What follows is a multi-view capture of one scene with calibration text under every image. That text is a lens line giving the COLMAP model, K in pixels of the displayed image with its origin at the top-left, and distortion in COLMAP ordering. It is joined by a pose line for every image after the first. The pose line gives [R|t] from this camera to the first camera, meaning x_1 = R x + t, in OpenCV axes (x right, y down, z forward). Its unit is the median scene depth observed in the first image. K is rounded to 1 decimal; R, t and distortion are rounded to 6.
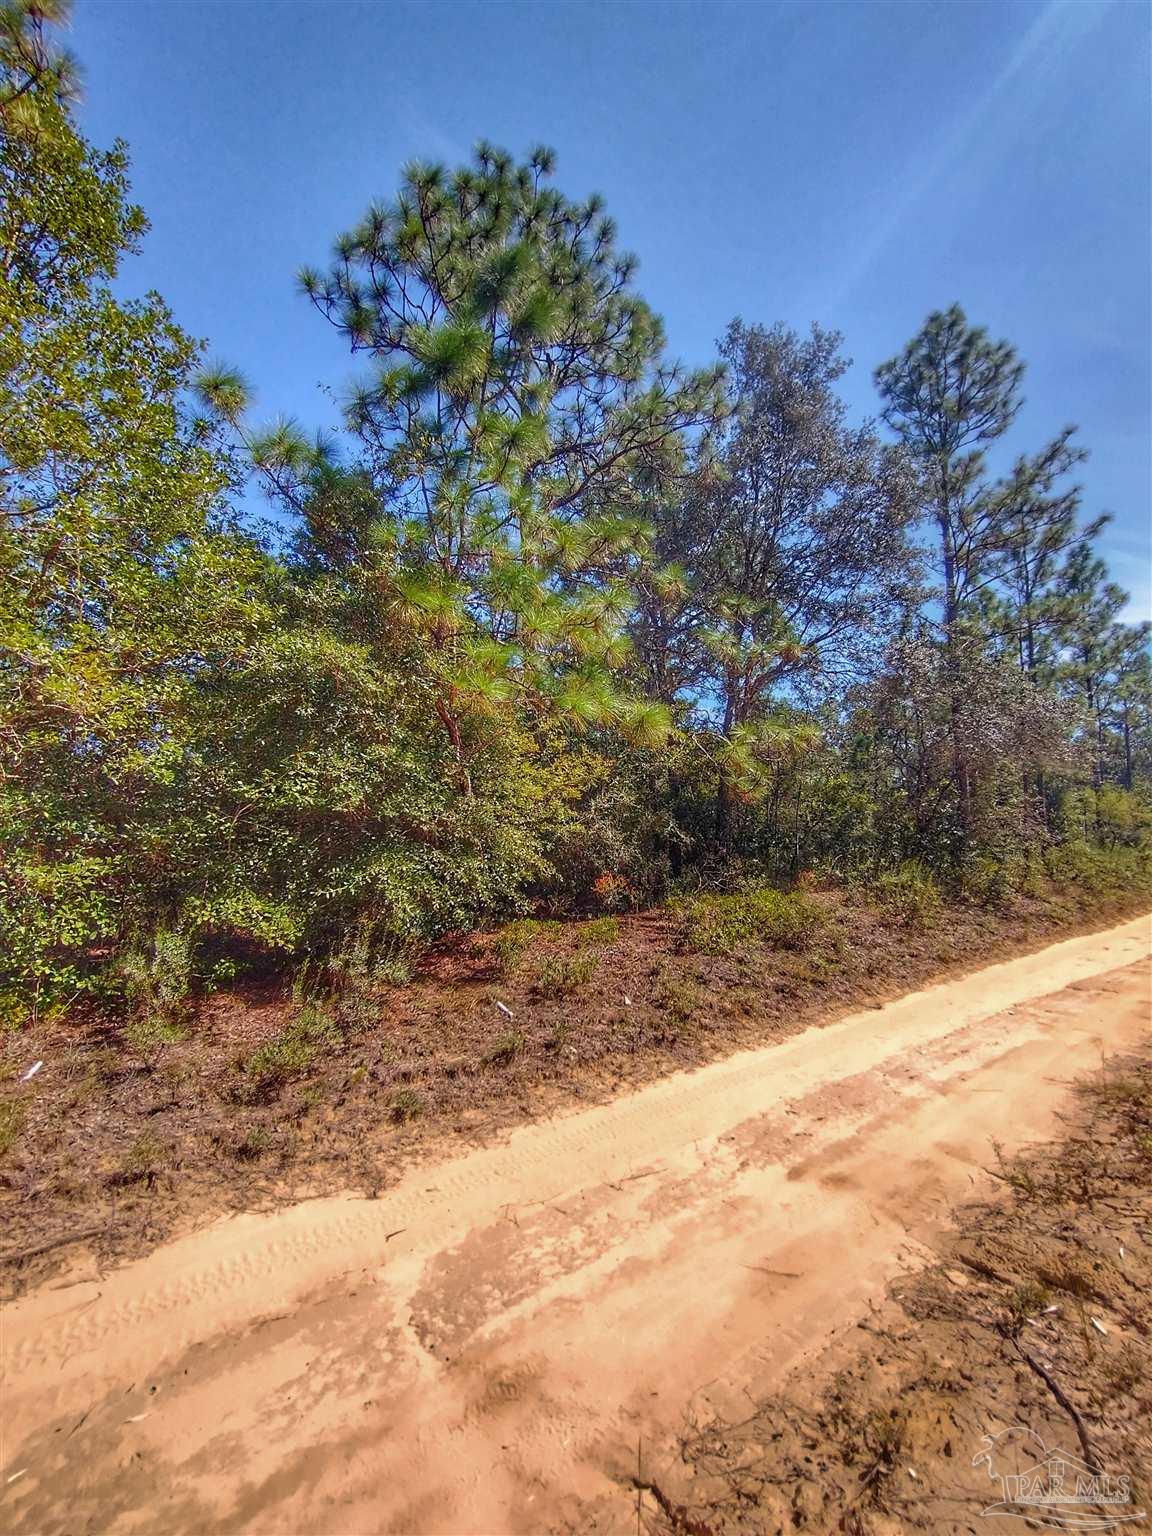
lens RADIAL K [[707.4, 0, 577.1], [0, 707.4, 779.2], [0, 0, 1]] dist [-0.008538, 0.005214]
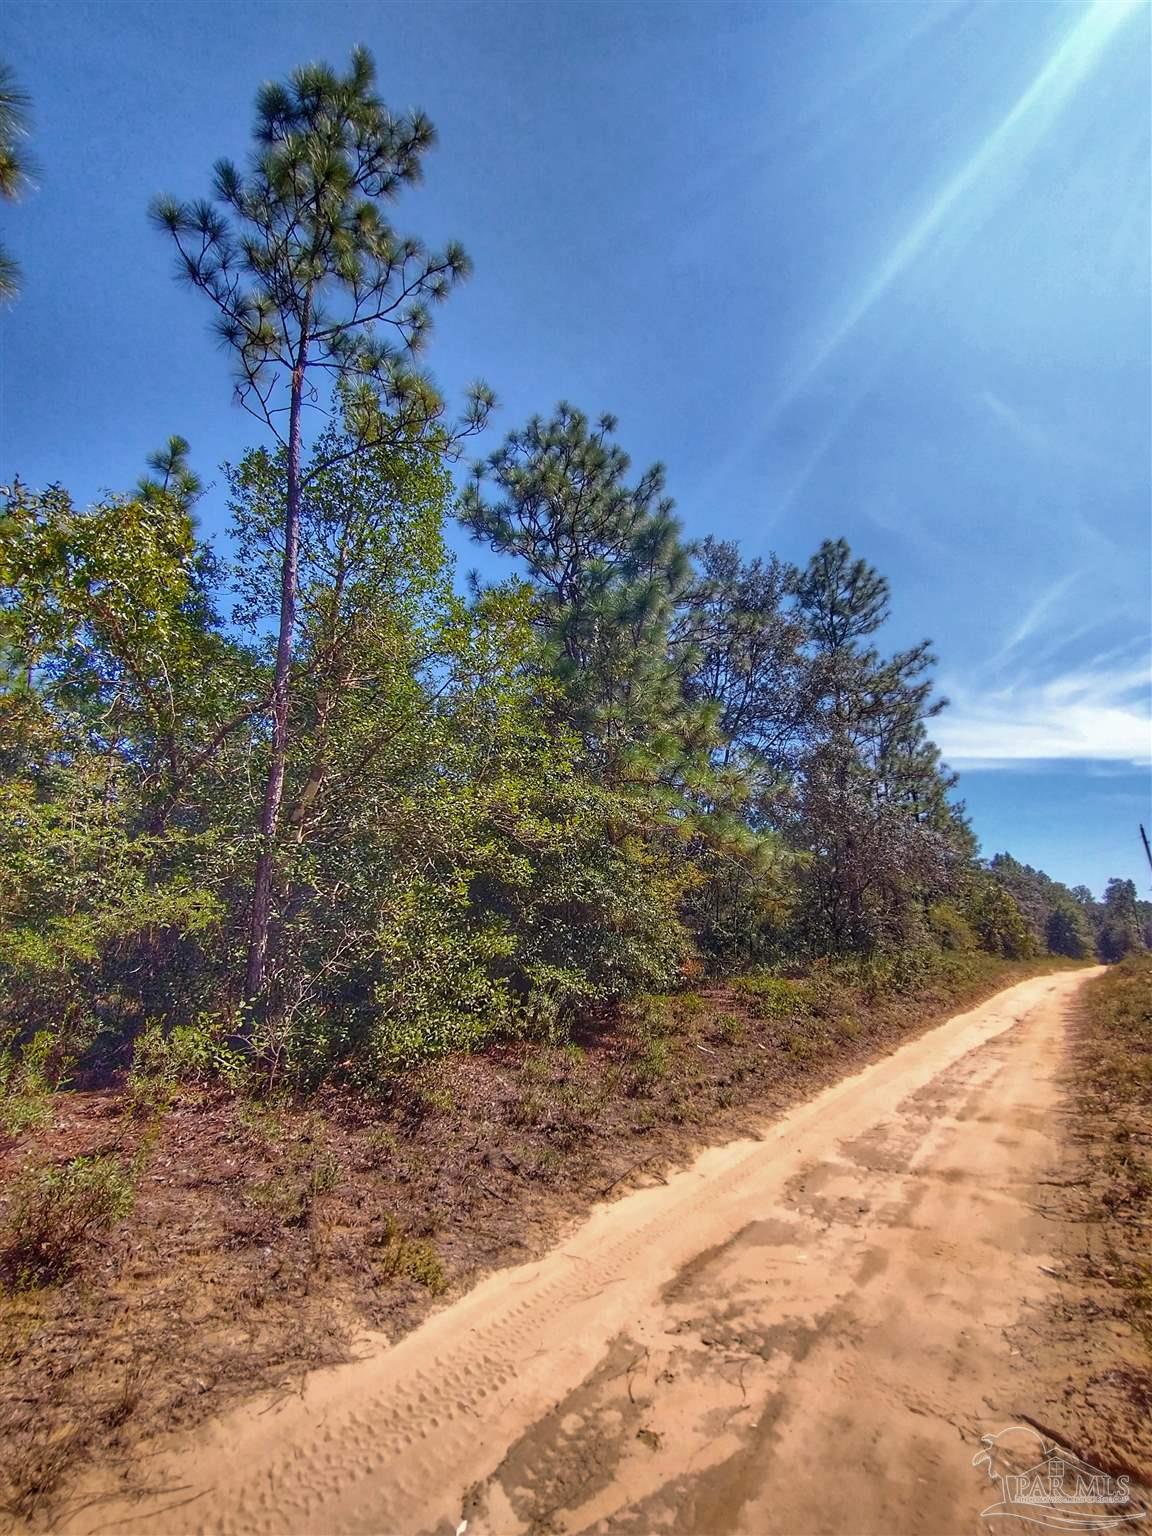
lens RADIAL K [[707.4, 0, 577.1], [0, 707.4, 779.2], [0, 0, 1]] dist [-0.008538, 0.005214]
pose [[0.972137, 0.068328, 0.224236, -0.571489], [-0.036624, 0.989100, -0.142616, -0.004518], [-0.231537, 0.130429, 0.964043, -0.326209]]
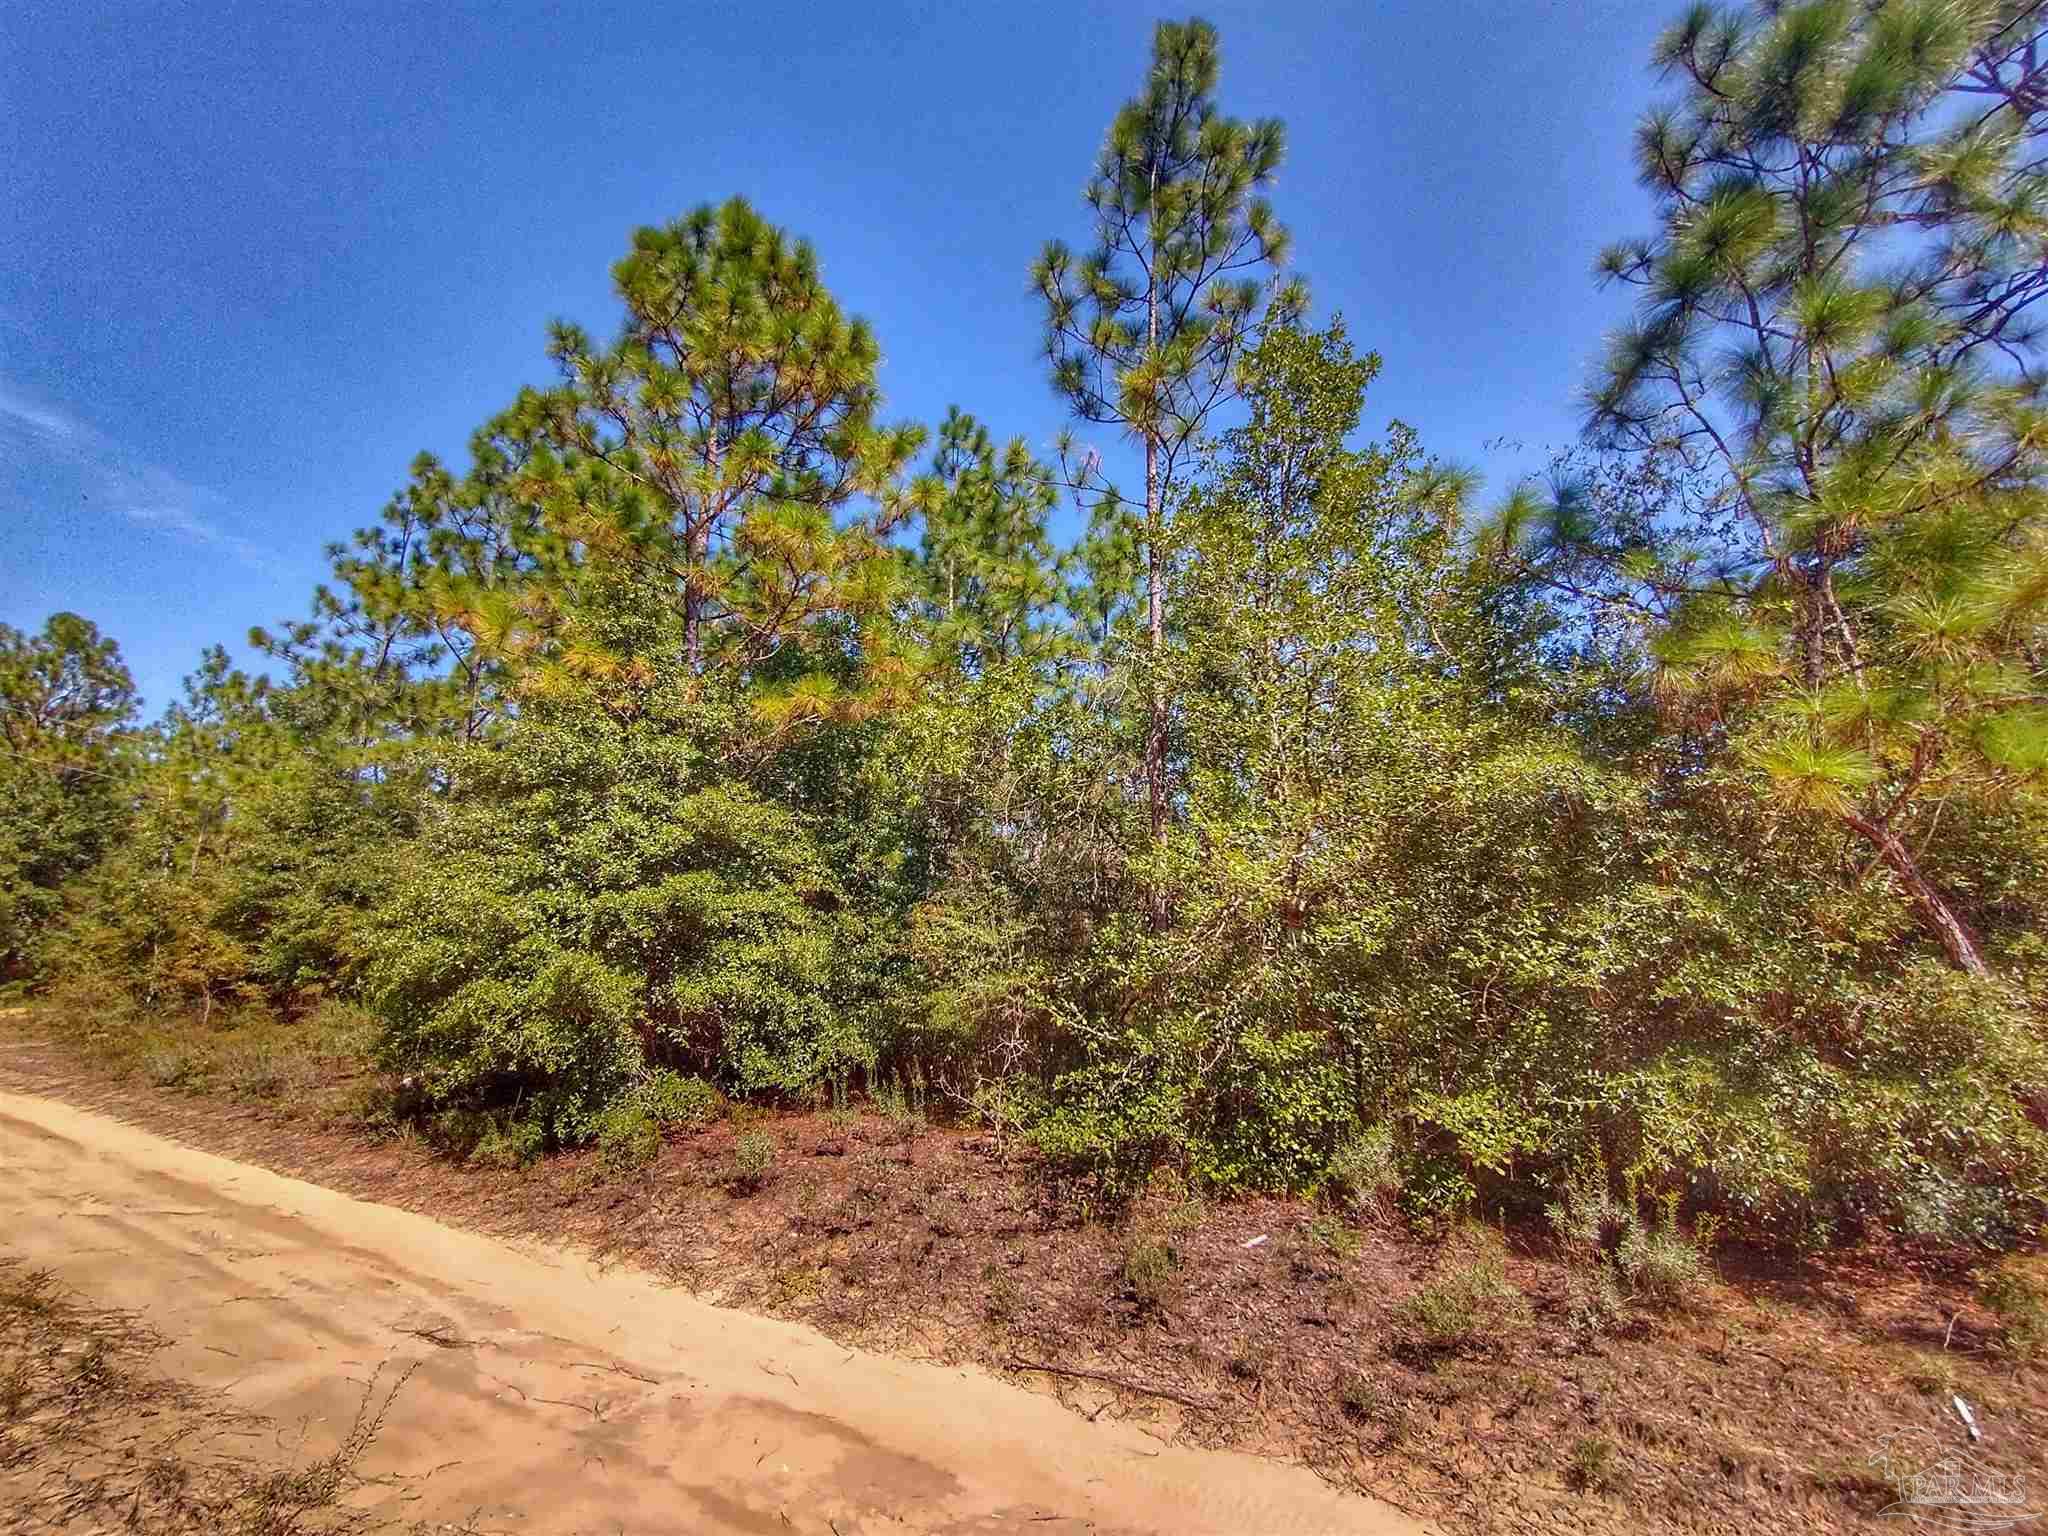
lens RADIAL K [[943.2, 0, 1024.0], [0, 943.2, 768.0], [0, 0, 1]] dist [-0.008538, 0.005214]
pose [[0.311726, -0.198479, -0.929211, 0.372208], [0.015702, 0.978882, -0.203821, 0.015421], [0.950042, 0.048946, 0.308260, 0.177215]]
